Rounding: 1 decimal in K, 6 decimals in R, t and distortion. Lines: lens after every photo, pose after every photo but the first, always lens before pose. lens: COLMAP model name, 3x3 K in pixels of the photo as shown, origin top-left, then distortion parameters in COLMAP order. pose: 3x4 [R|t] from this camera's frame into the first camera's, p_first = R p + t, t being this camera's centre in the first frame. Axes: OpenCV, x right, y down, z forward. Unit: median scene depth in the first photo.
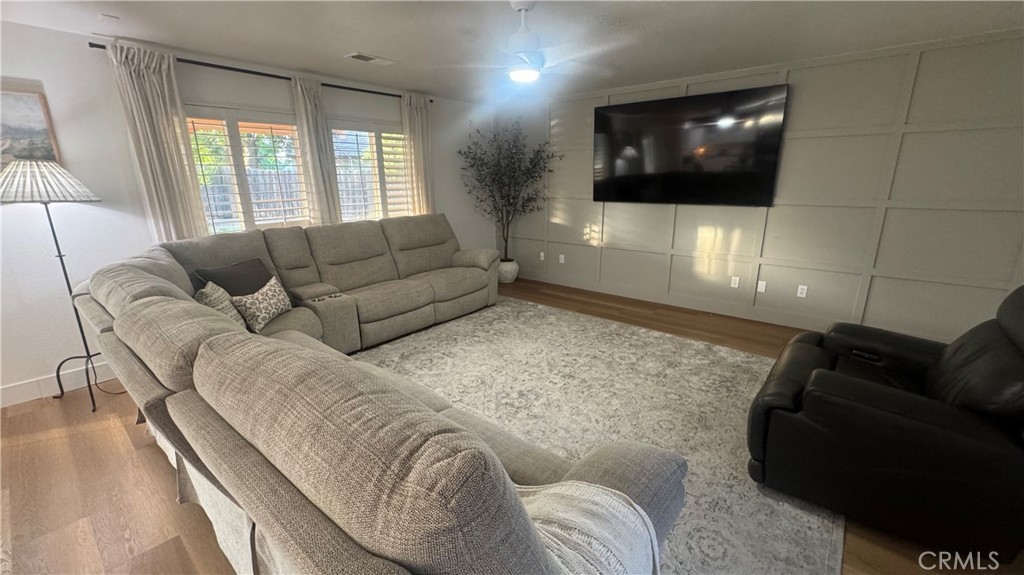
lens RADIAL K [[409.0, 0, 512.3], [0, 409.0, 286.7], [0, 0, 1]] dist [-0.000919, 0.000261]
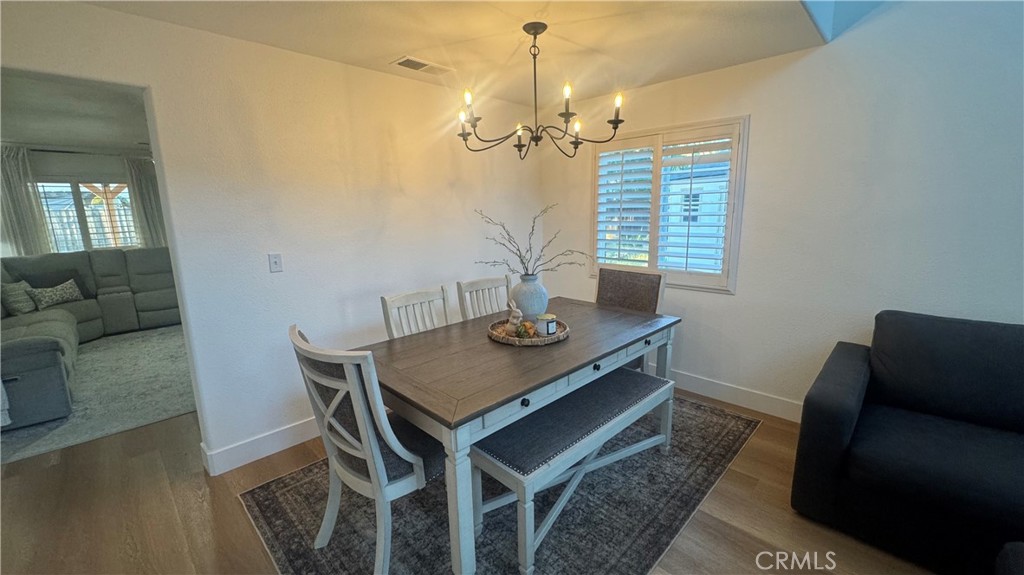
lens RADIAL K [[409.0, 0, 512.6], [0, 409.0, 289.2], [0, 0, 1]] dist [-0.000919, 0.000261]
pose [[0.995863, 0.015842, -0.089479, 1.016285], [-0.021373, 0.997897, -0.061194, 0.060524], [0.088321, 0.062854, 0.994107, -0.358387]]
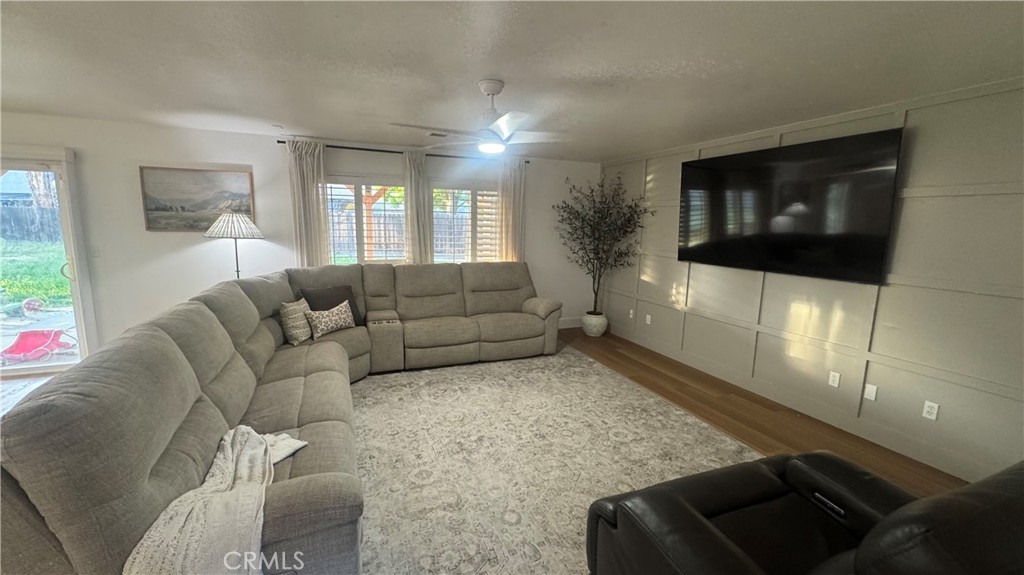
lens RADIAL K [[409.0, 0, 512.9], [0, 409.0, 289.3], [0, 0, 1]] dist [-0.000919, 0.000261]
pose [[0.885131, 0.103093, -0.453778, 0.375285], [-0.148865, 0.986638, -0.066221, -0.040174], [0.440888, 0.126166, 0.888651, 0.046175]]
